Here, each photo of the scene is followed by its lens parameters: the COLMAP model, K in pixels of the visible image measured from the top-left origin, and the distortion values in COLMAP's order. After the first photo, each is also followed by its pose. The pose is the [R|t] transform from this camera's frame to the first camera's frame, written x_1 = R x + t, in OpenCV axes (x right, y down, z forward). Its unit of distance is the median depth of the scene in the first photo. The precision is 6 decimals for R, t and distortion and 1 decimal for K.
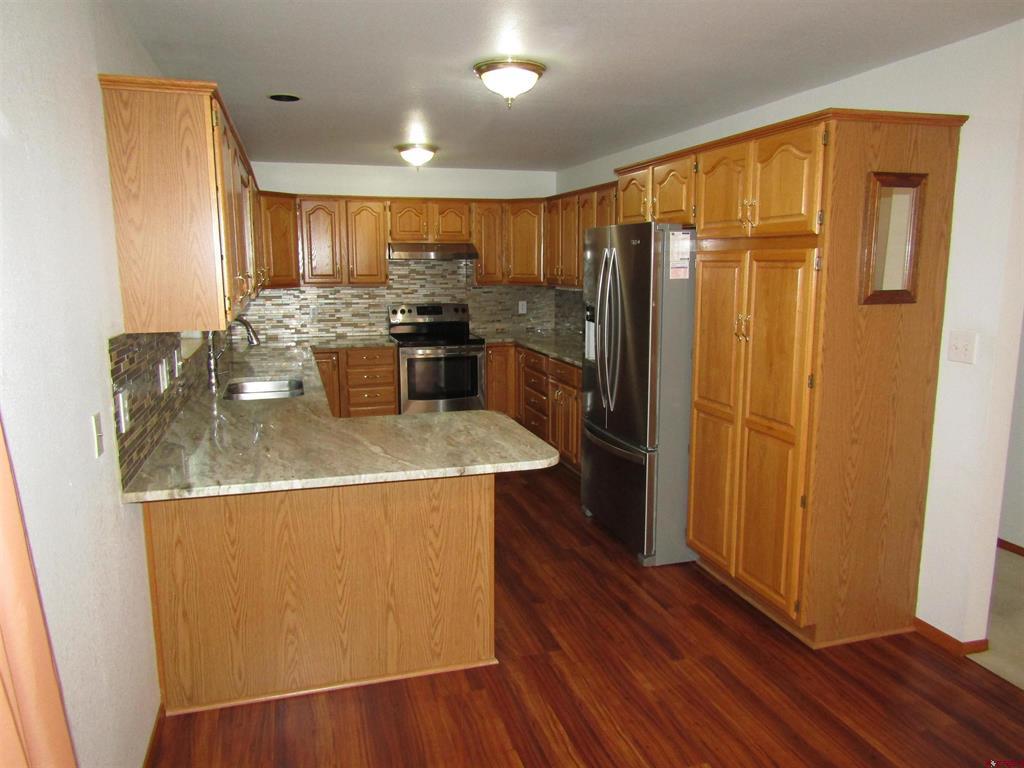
lens RADIAL K [[714.6, 0, 511.6], [0, 714.6, 384.1], [0, 0, 1]] dist [-0.025369, -0.000063]
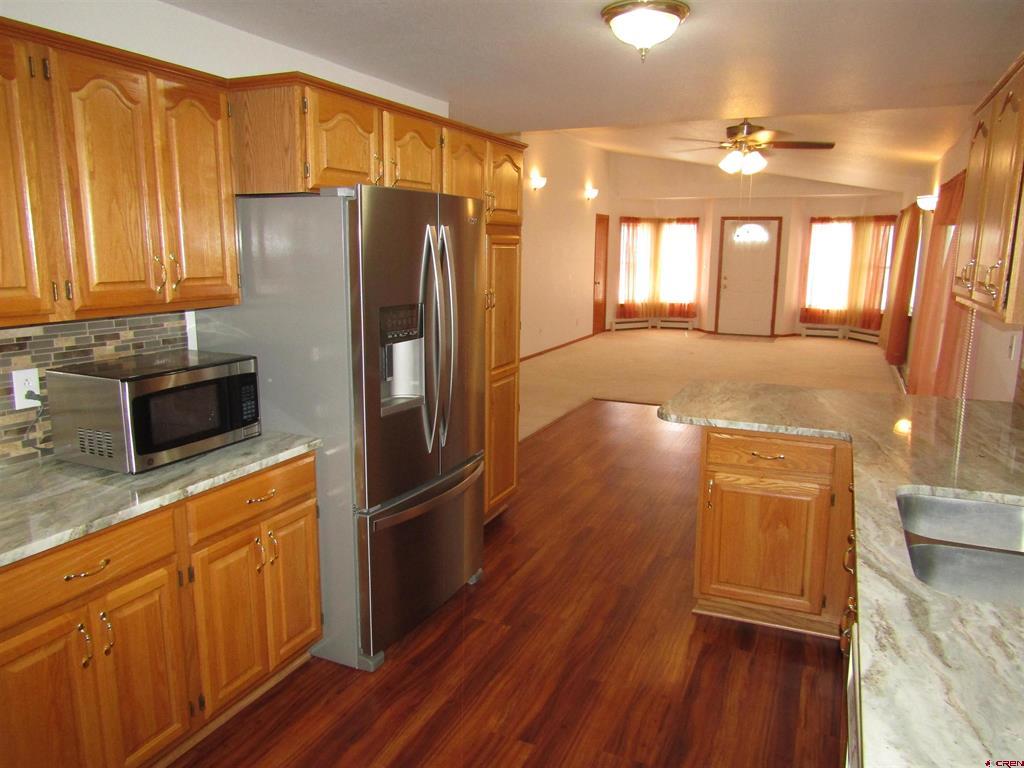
lens RADIAL K [[739.9, 0, 513.8], [0, 739.9, 387.4], [0, 0, 1]] dist [-0.002578, 0.002466]
pose [[-0.759555, -0.125386, 0.638244, -0.327721], [0.100334, 0.946914, 0.305429, -0.202744], [-0.642658, 0.296027, -0.706653, 1.228842]]
